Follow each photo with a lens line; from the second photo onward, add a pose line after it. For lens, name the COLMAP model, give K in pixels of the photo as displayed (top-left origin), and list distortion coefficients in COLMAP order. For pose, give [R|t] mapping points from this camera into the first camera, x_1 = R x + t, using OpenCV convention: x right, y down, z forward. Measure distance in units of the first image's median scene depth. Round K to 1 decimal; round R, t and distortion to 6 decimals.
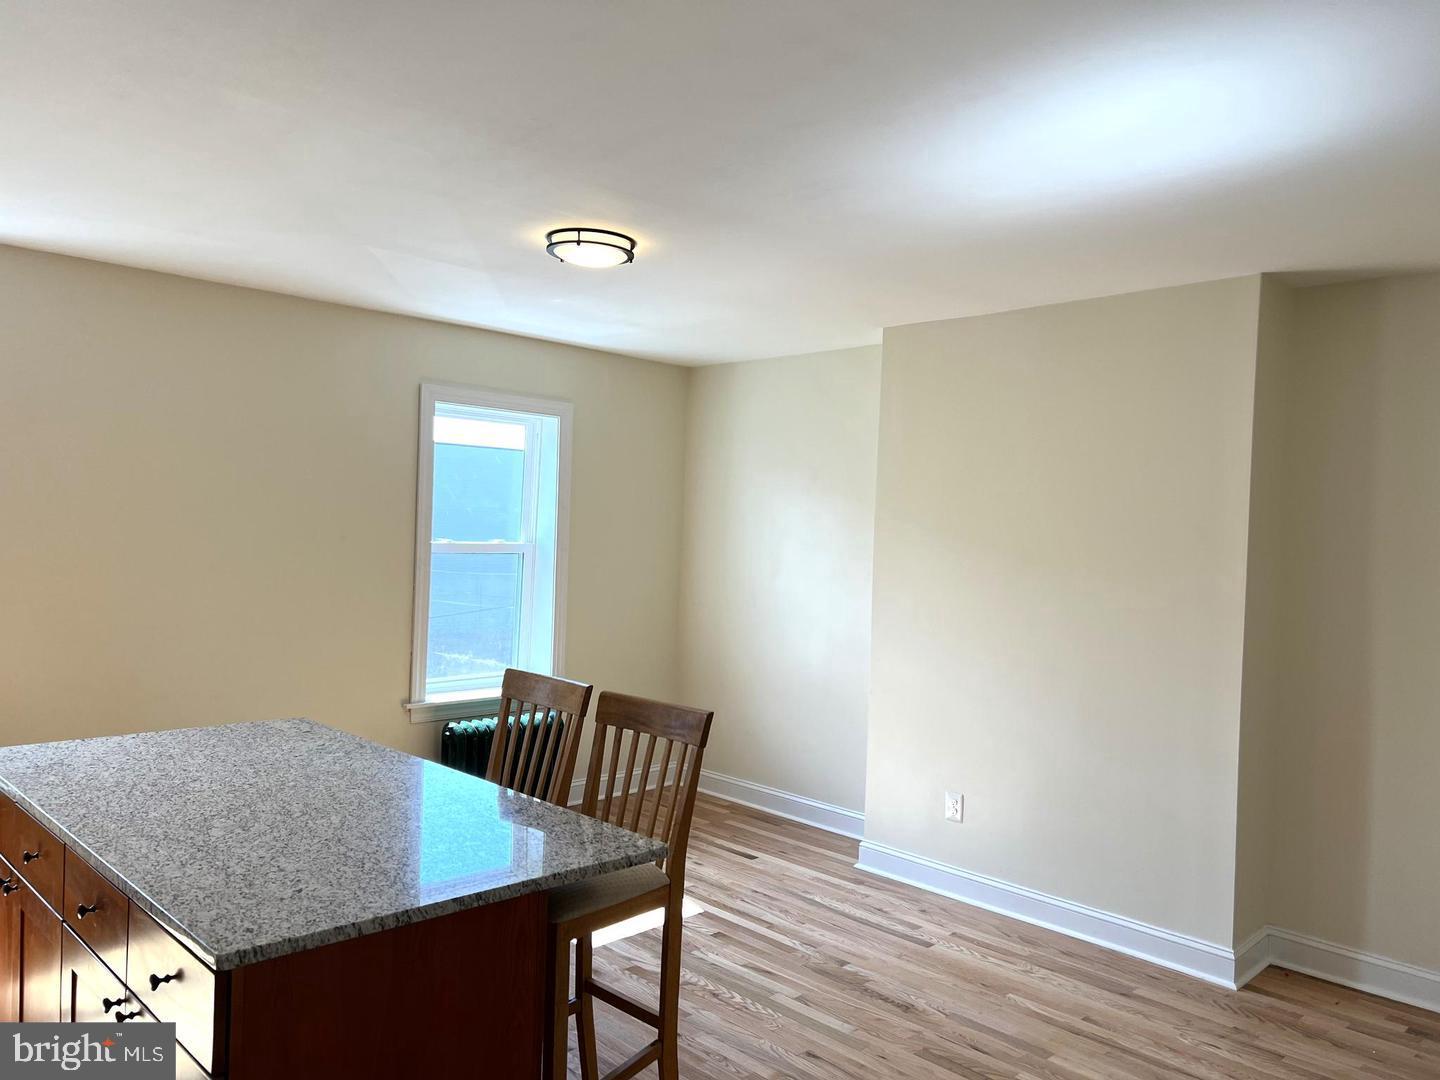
lens RADIAL K [[1066.3, 0, 740.1], [0, 1066.3, 495.0], [0, 0, 1]] dist [0.022963, -0.003601]
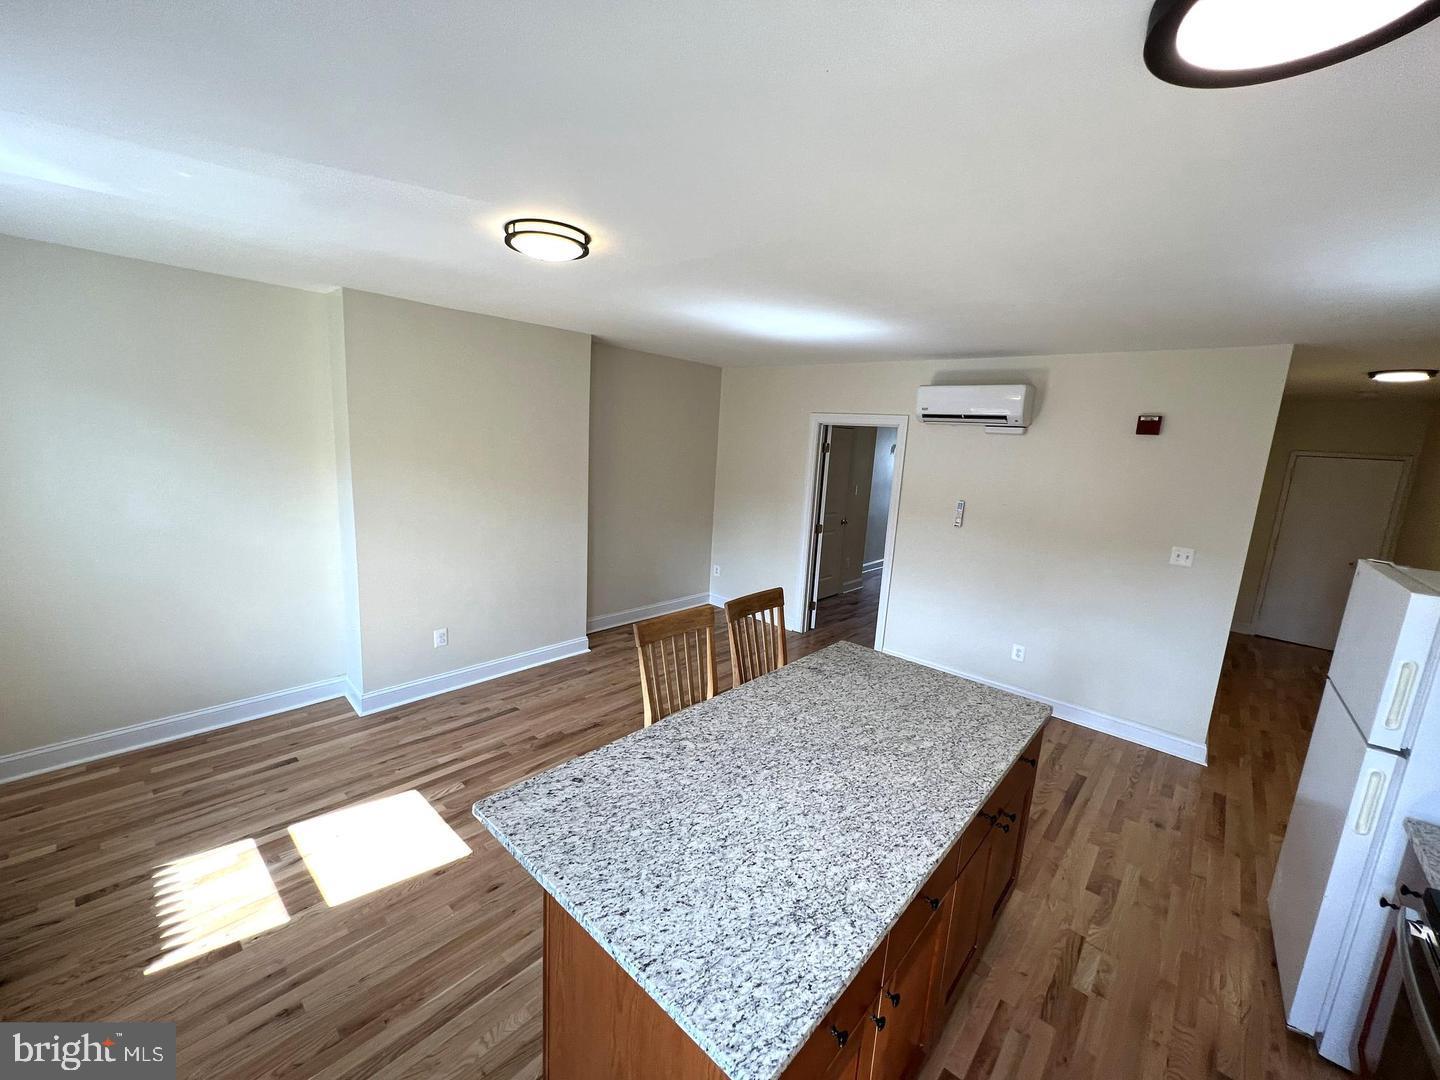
lens RADIAL K [[580.3, 0, 723.3], [0, 580.3, 542.7], [0, 0, 1]] dist [-0.001781, 0.000345]
pose [[-0.056284, -0.220493, 0.973763, -0.653997], [-0.093227, 0.972209, 0.214752, -0.057418], [-0.994053, -0.078694, -0.075275, 0.746820]]
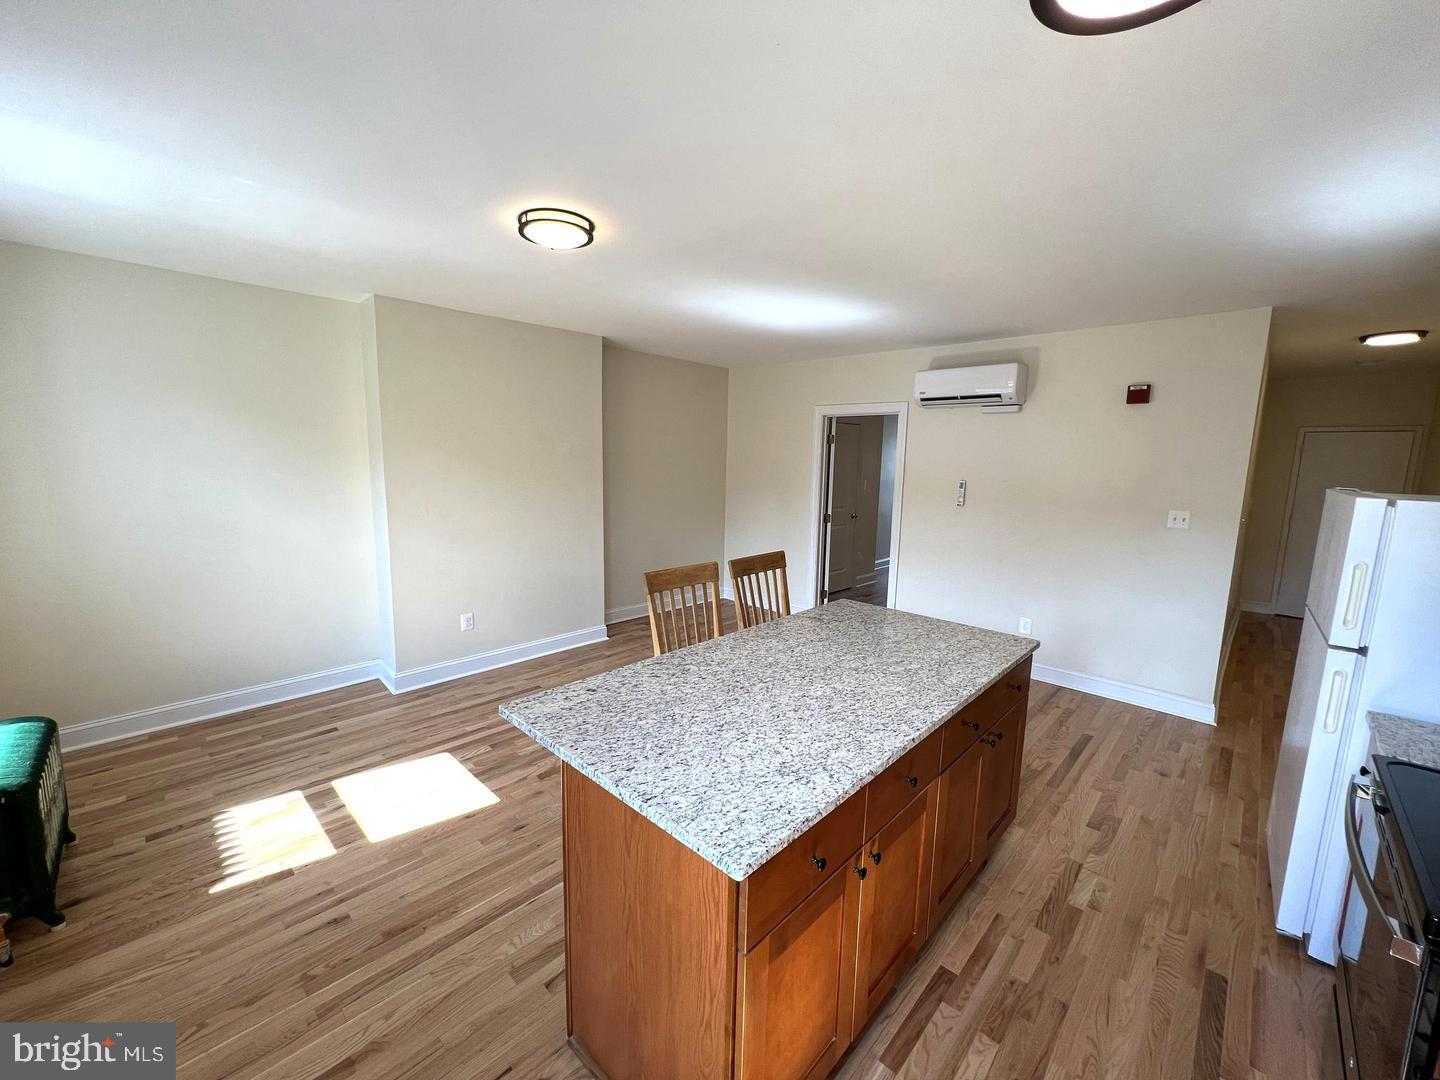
lens RADIAL K [[580.3, 0, 723.1], [0, 580.3, 541.4], [0, 0, 1]] dist [-0.001781, 0.000345]
pose [[-0.029590, -0.184360, 0.982413, -0.709780], [-0.055173, 0.981646, 0.182554, -0.006413], [-0.998038, -0.048801, -0.039219, 0.727448]]
